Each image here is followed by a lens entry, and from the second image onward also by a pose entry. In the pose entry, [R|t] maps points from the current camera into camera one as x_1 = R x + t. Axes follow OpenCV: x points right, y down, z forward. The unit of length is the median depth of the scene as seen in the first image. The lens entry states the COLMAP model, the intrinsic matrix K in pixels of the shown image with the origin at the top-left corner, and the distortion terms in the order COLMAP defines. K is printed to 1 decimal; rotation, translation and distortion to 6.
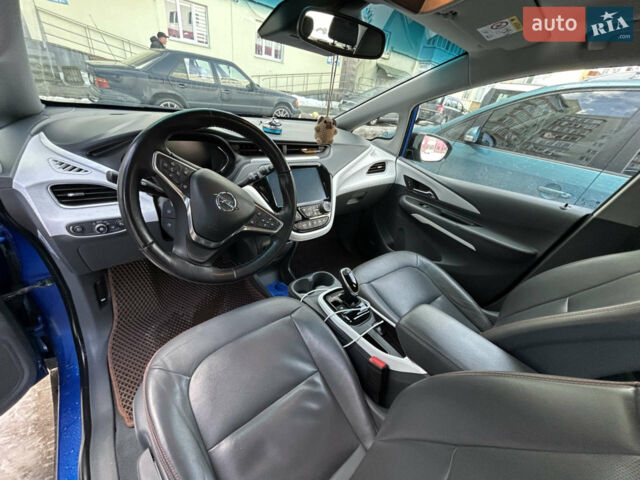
lens RADIAL K [[261.8, 0, 317.4], [0, 261.8, 242.0], [0, 0, 1]] dist [-0.003096, 0.000199]
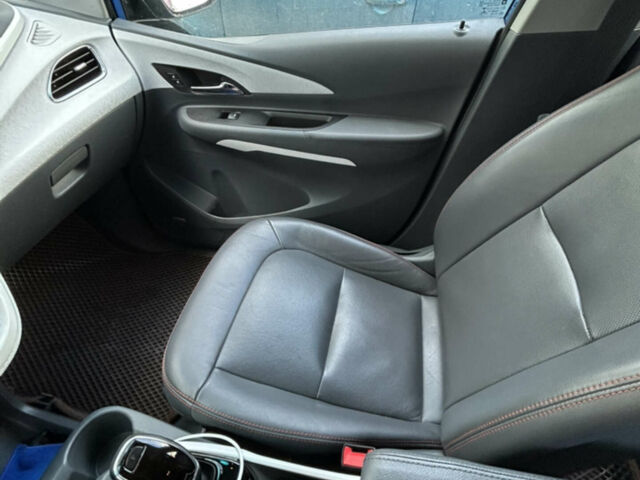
lens RADIAL K [[347.7, 0, 324.2], [0, 347.7, 245.9], [0, 0, 1]] dist [-0.006362, 0.003594]
pose [[0.754837, -0.549728, 0.357800, 0.219663], [0.421615, 0.824528, 0.377352, -0.133353], [-0.502457, -0.133985, 0.854158, 0.419950]]
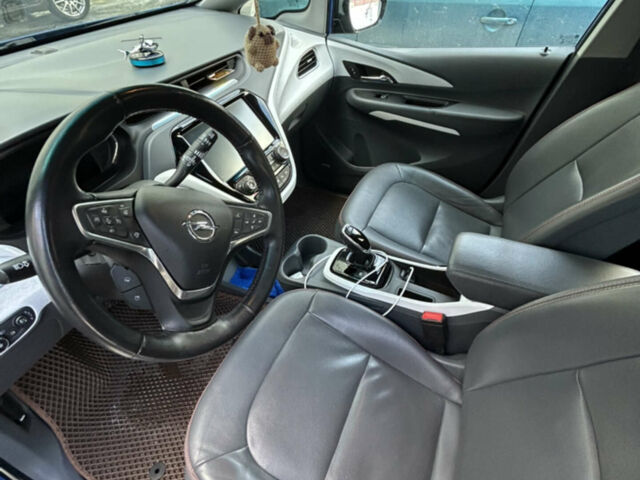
lens RADIAL K [[347.7, 0, 323.3], [0, 347.7, 245.1], [0, 0, 1]] dist [-0.006362, 0.003594]
pose [[0.886897, -0.413289, 0.206412, -0.145443], [0.345754, 0.890170, 0.296734, -0.136625], [-0.306379, -0.191805, 0.932386, 0.053314]]
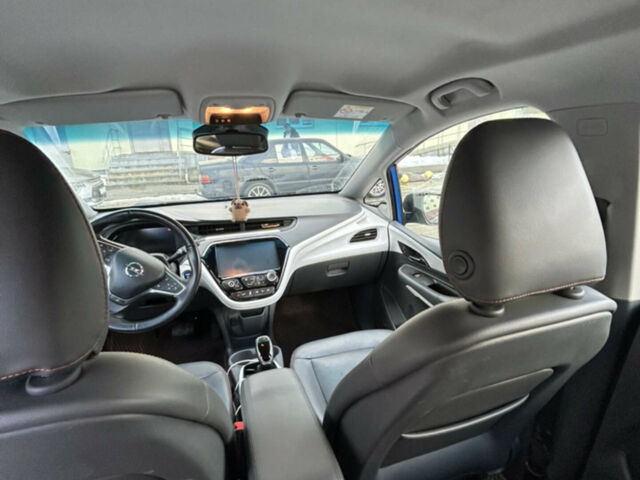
lens RADIAL K [[347.7, 0, 315.6], [0, 347.7, 239.9], [0, 0, 1]] dist [-0.006362, 0.003594]
pose [[0.913921, -0.068585, -0.400057, 0.673273], [-0.046347, 0.961541, -0.270723, 0.077522], [0.403238, 0.265961, 0.875593, -0.137750]]
